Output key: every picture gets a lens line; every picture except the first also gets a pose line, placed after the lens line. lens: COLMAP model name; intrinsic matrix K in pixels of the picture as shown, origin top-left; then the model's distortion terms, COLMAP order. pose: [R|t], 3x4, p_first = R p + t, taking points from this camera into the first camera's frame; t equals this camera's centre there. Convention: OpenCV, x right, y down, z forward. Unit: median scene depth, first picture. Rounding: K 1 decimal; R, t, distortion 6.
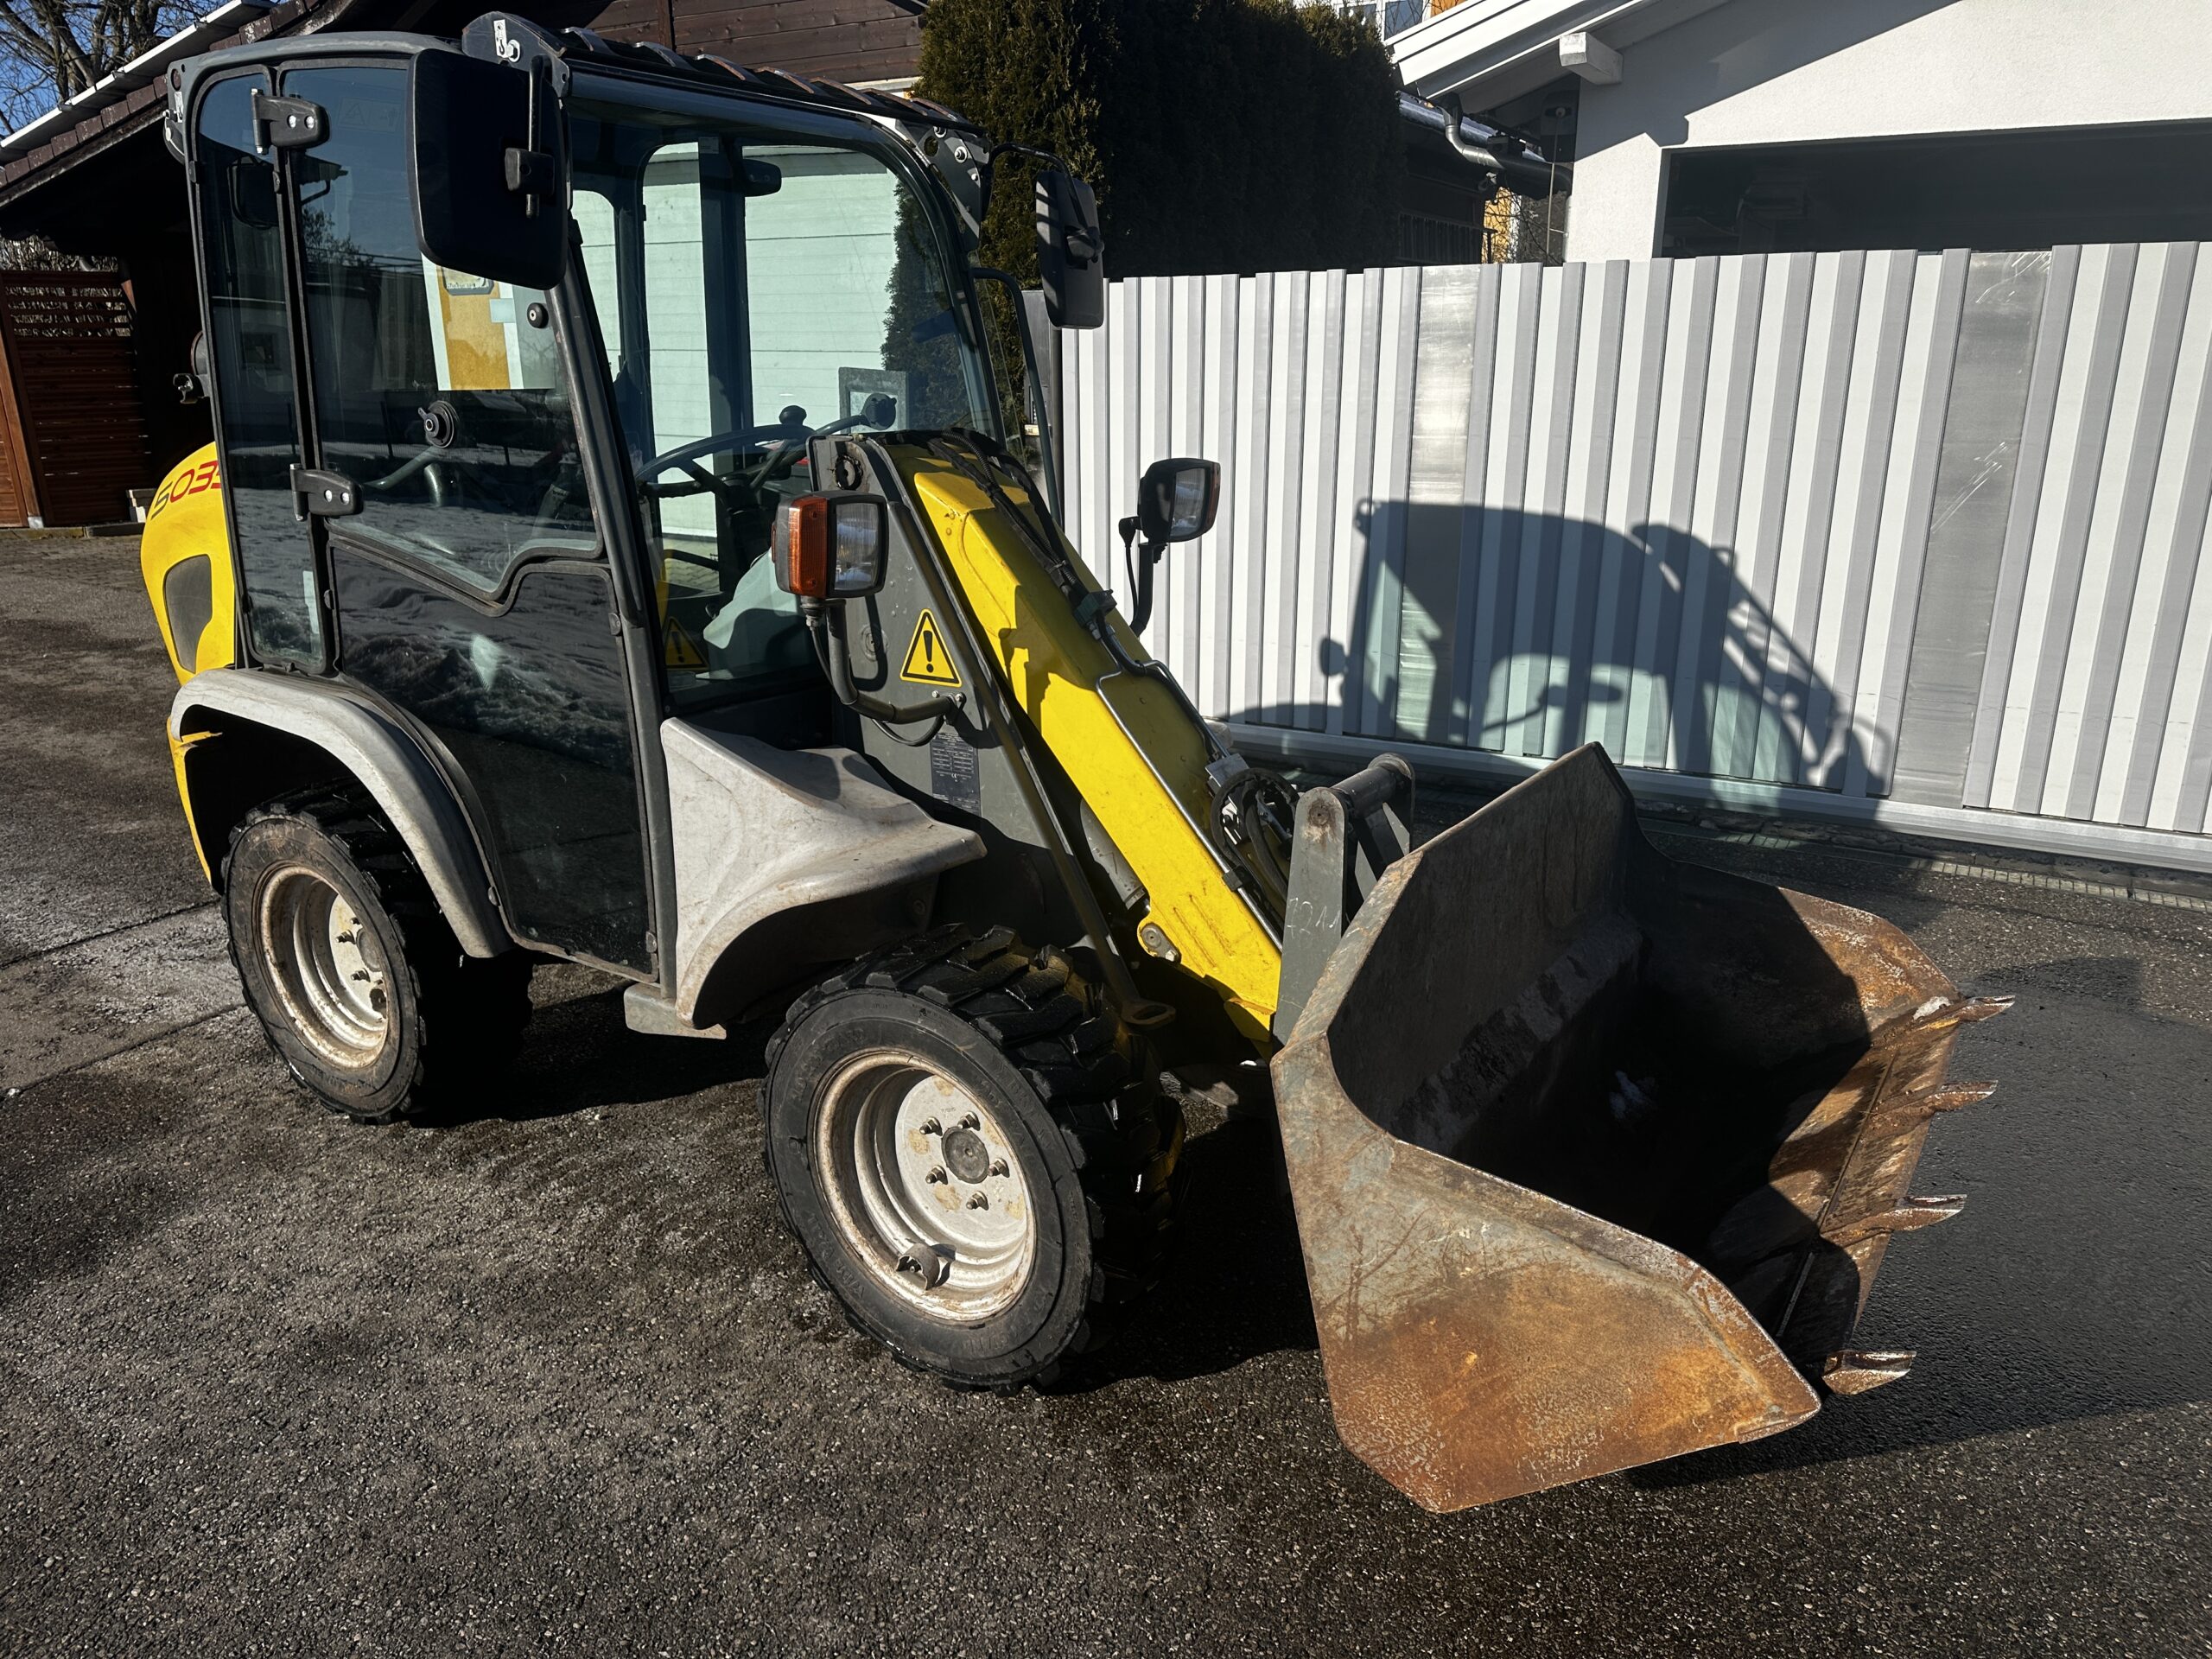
lens RADIAL K [[1557.3, 0, 1099.3], [0, 1557.3, 831.1], [0, 0, 1]] dist [0.001774, 0.000105]
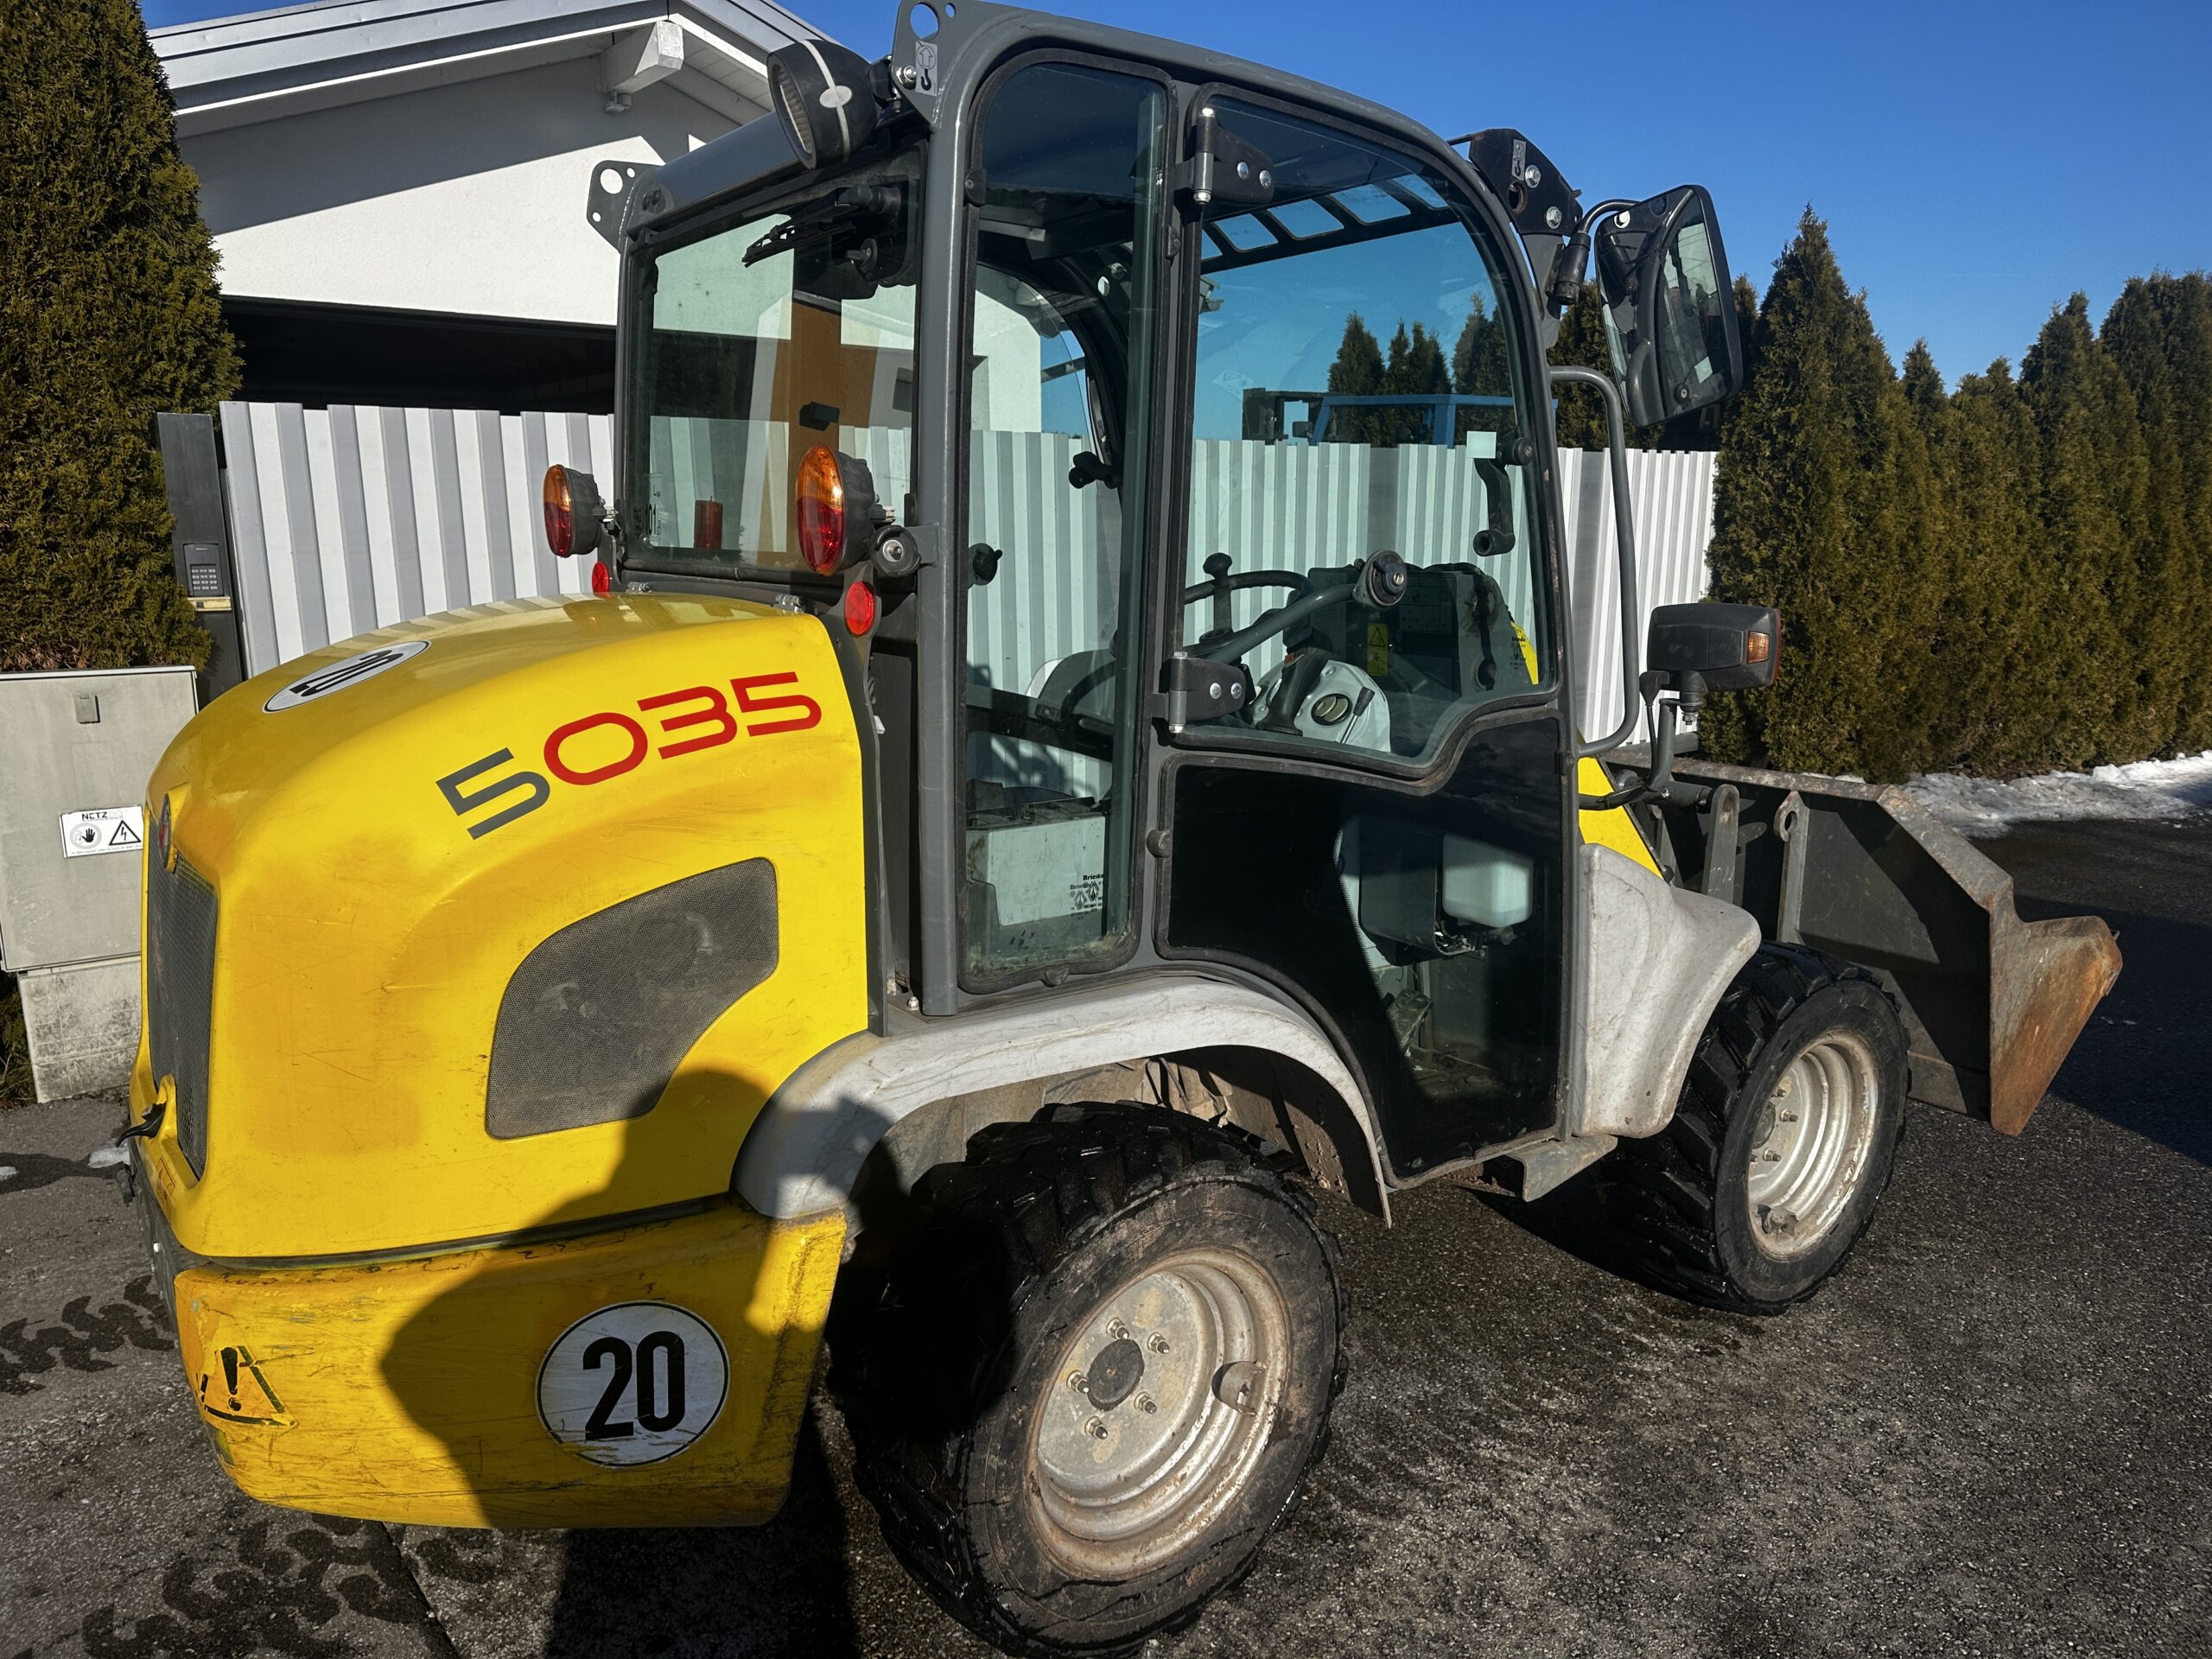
lens RADIAL K [[1557.3, 0, 1099.4], [0, 1557.3, 830.5], [0, 0, 1]] dist [0.001774, 0.000105]
pose [[0.352503, -0.187088, 0.916918, -0.718020], [0.266996, 0.959193, 0.093069, -0.149037], [-0.896914, 0.212006, 0.388071, 0.479773]]
